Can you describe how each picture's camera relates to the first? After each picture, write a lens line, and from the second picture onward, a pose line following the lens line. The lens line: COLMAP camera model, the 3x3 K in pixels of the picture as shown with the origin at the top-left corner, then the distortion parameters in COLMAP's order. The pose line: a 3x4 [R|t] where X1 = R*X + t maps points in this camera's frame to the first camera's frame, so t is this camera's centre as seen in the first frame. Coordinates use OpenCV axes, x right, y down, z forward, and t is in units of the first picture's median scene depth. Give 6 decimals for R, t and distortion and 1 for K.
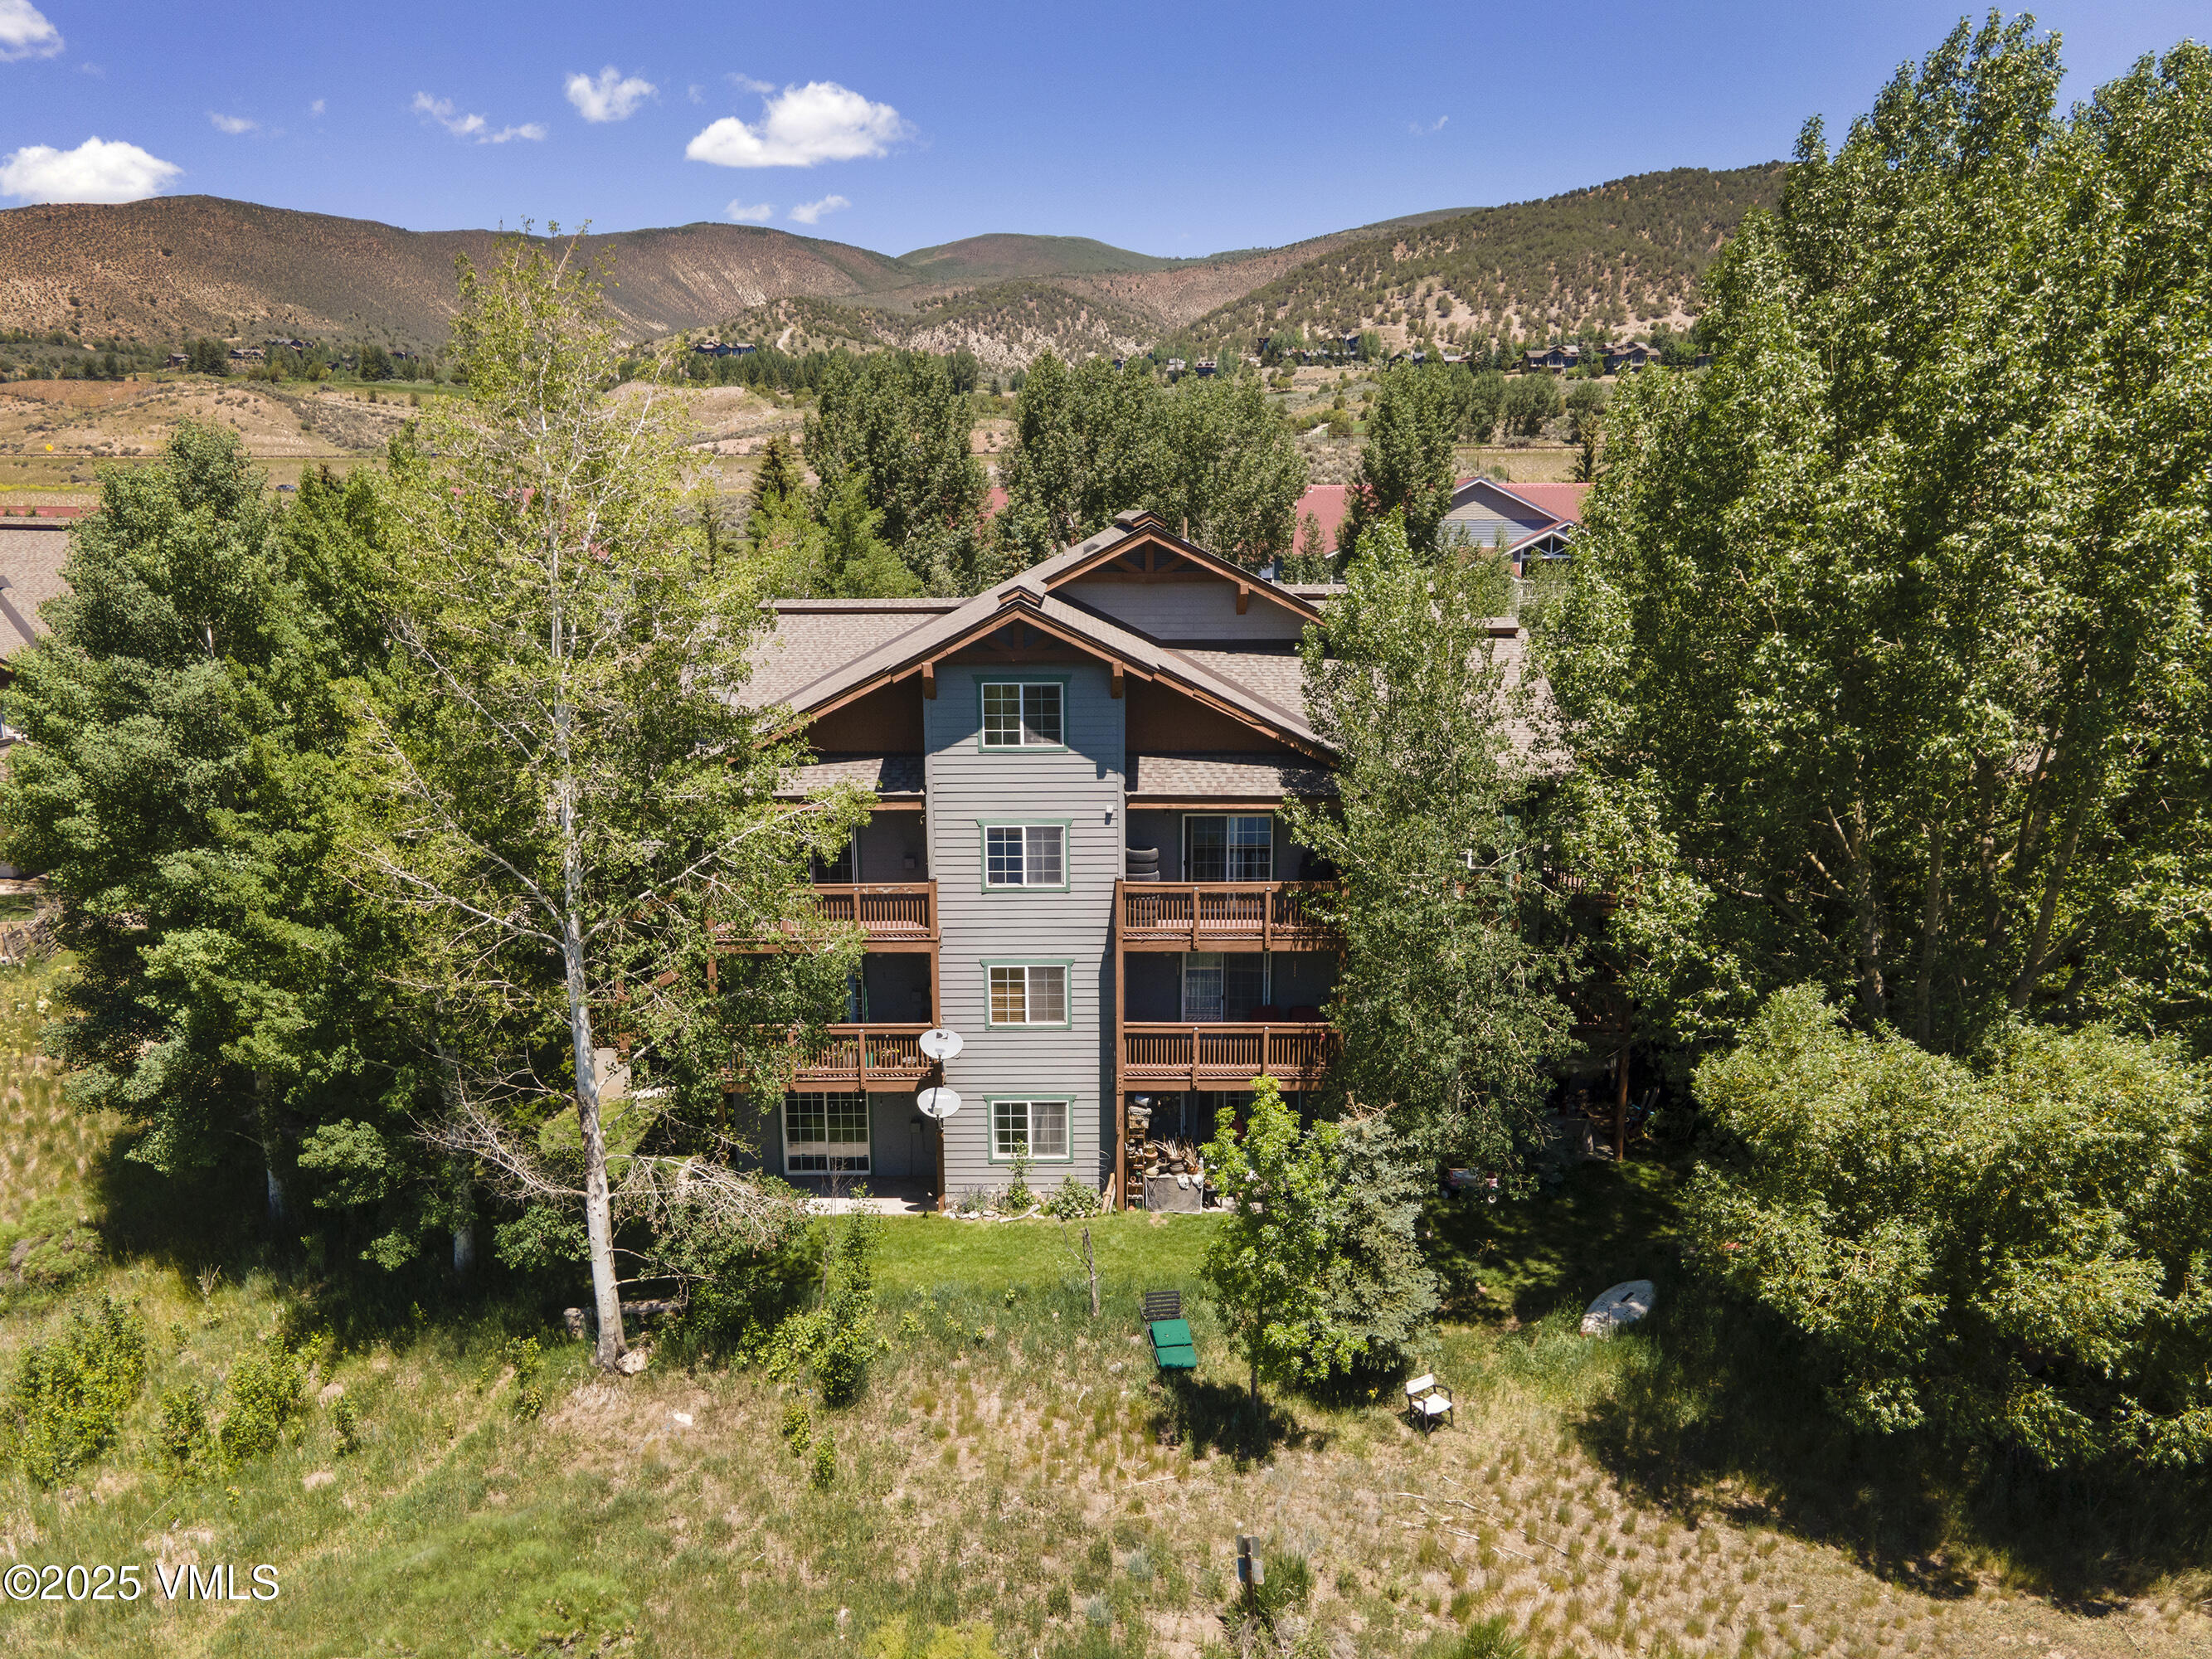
lens RADIAL K [[1499.3, 0, 1101.2], [0, 1499.3, 941.8], [0, 0, 1]] dist [0.000715, 0.022701]
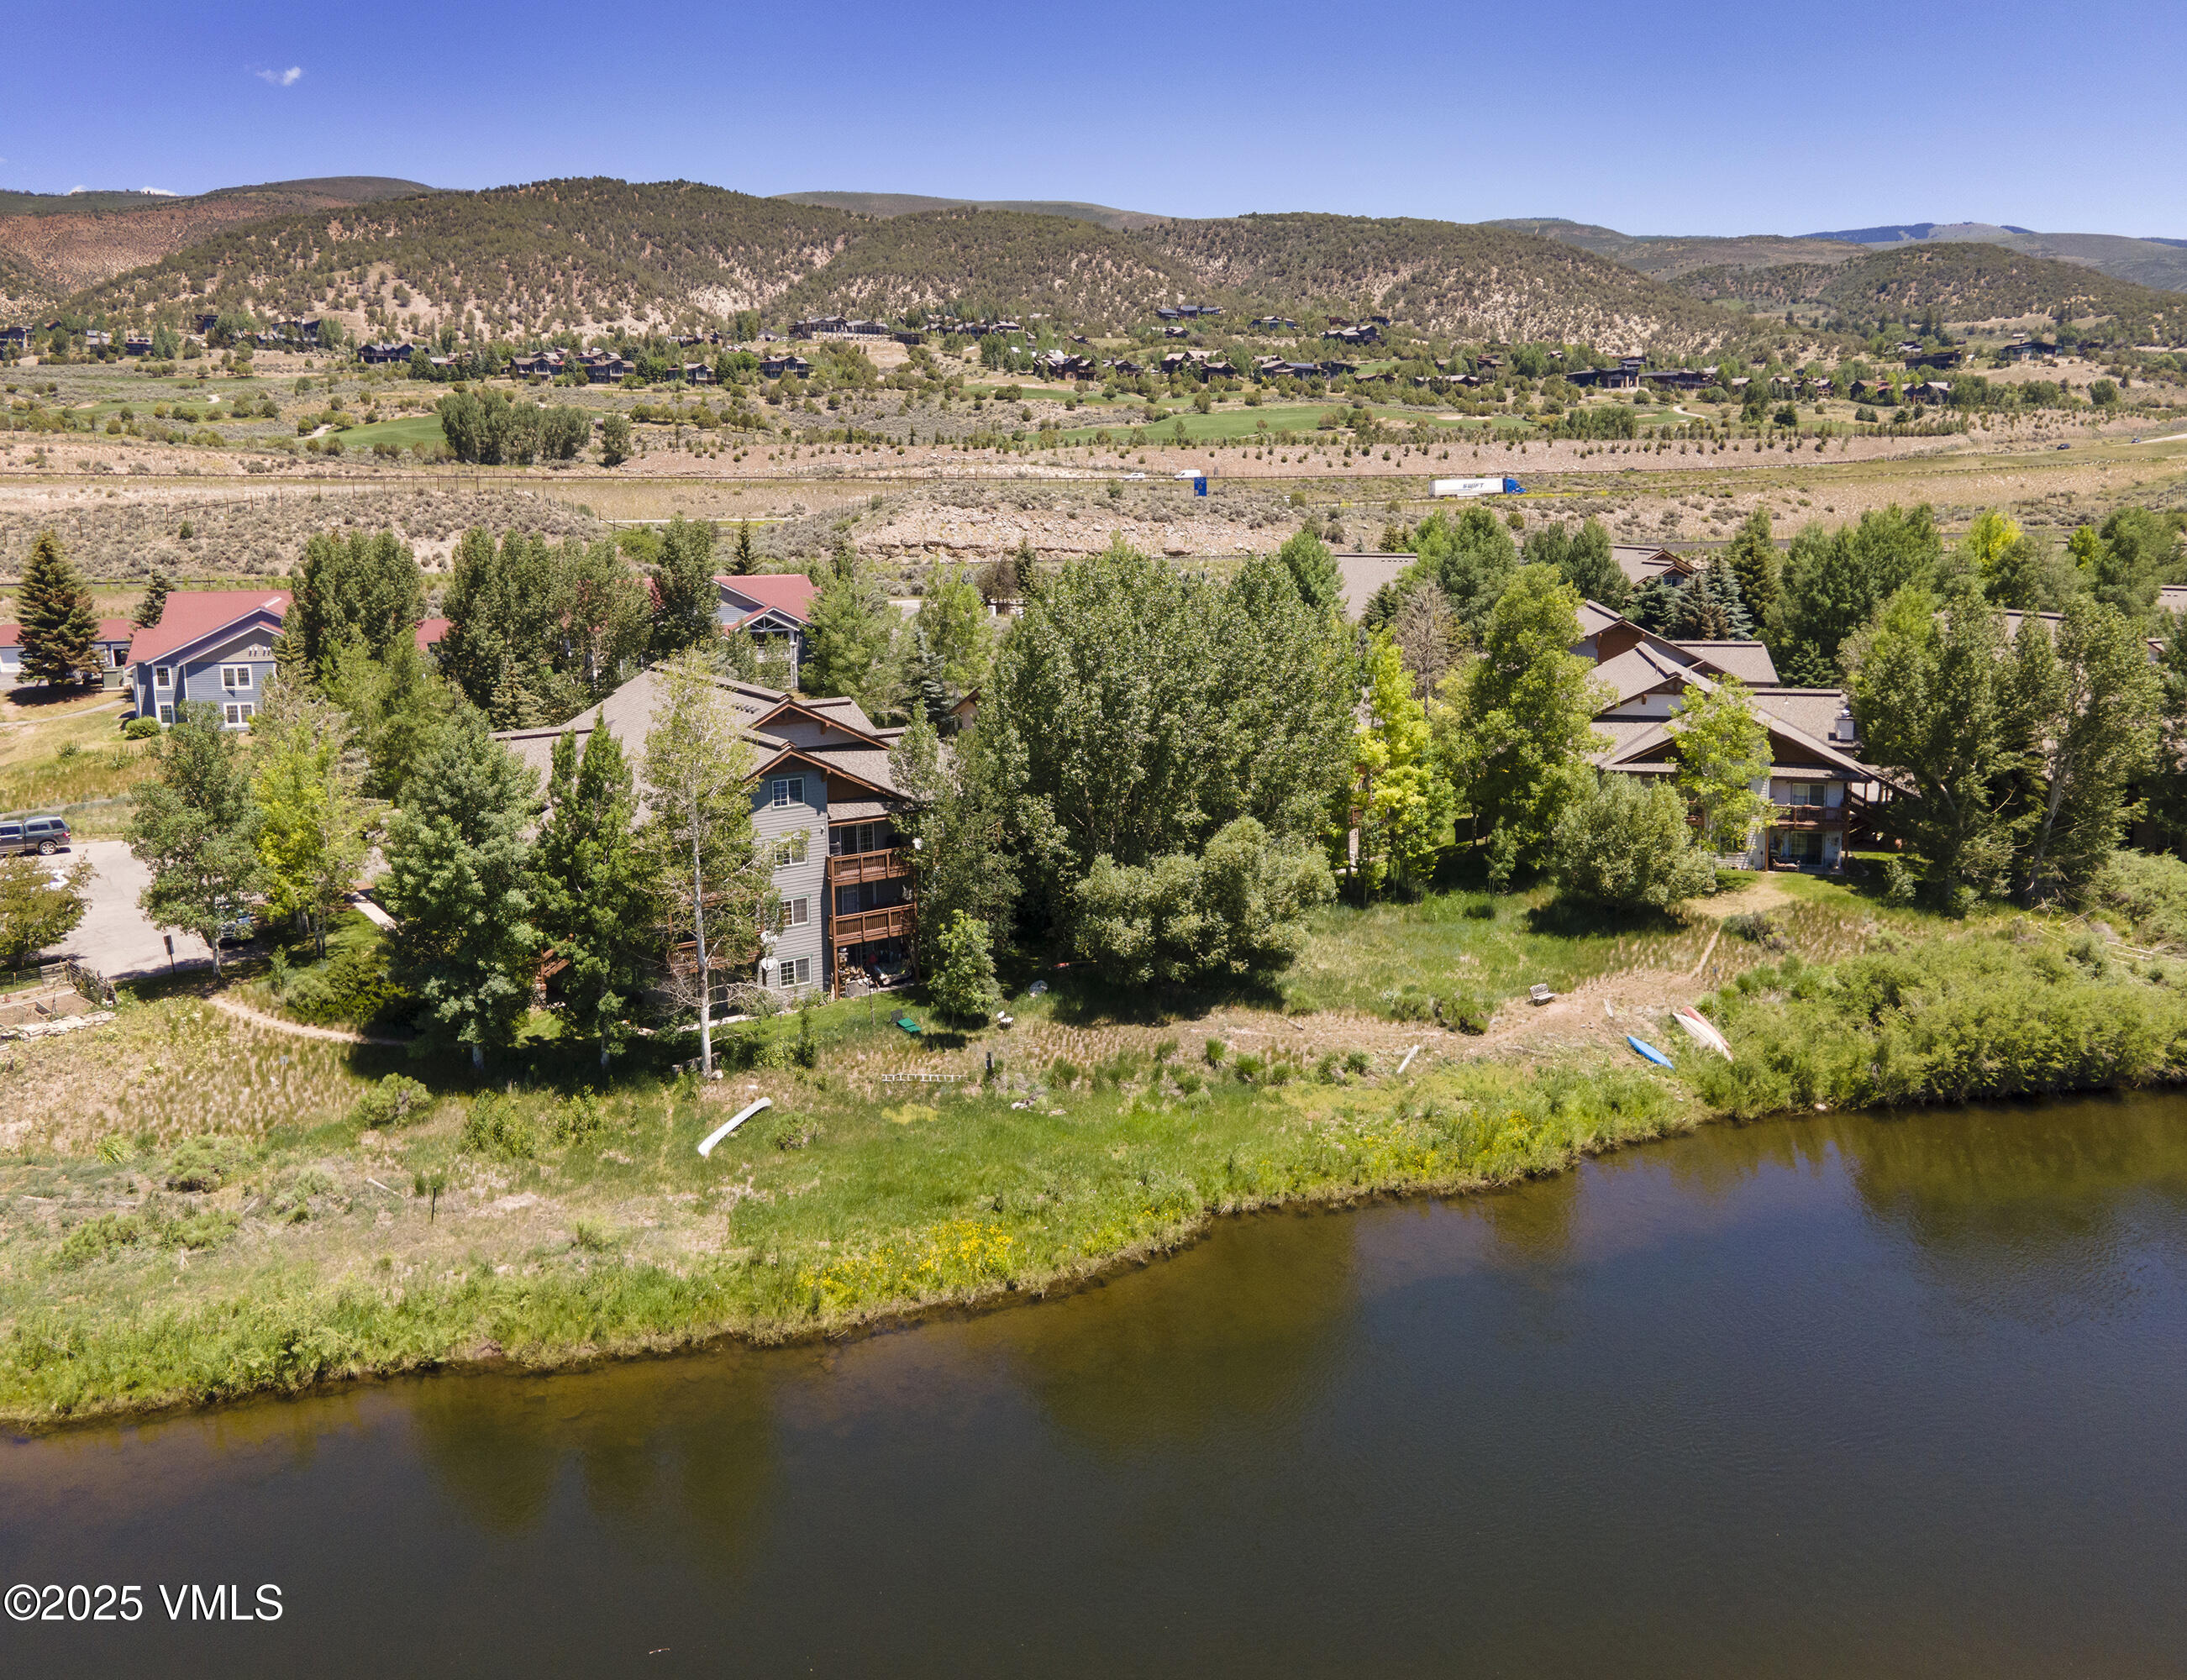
lens RADIAL K [[1623.2, 0, 1093.5], [0, 1623.2, 840.0], [0, 0, 1]] dist [-0.037042, 0.080487]
pose [[0.797028, -0.123574, 0.591165, -0.101567], [0.152622, 0.988284, 0.000817, -0.000503], [-0.584340, 0.089573, 0.806550, -0.114632]]
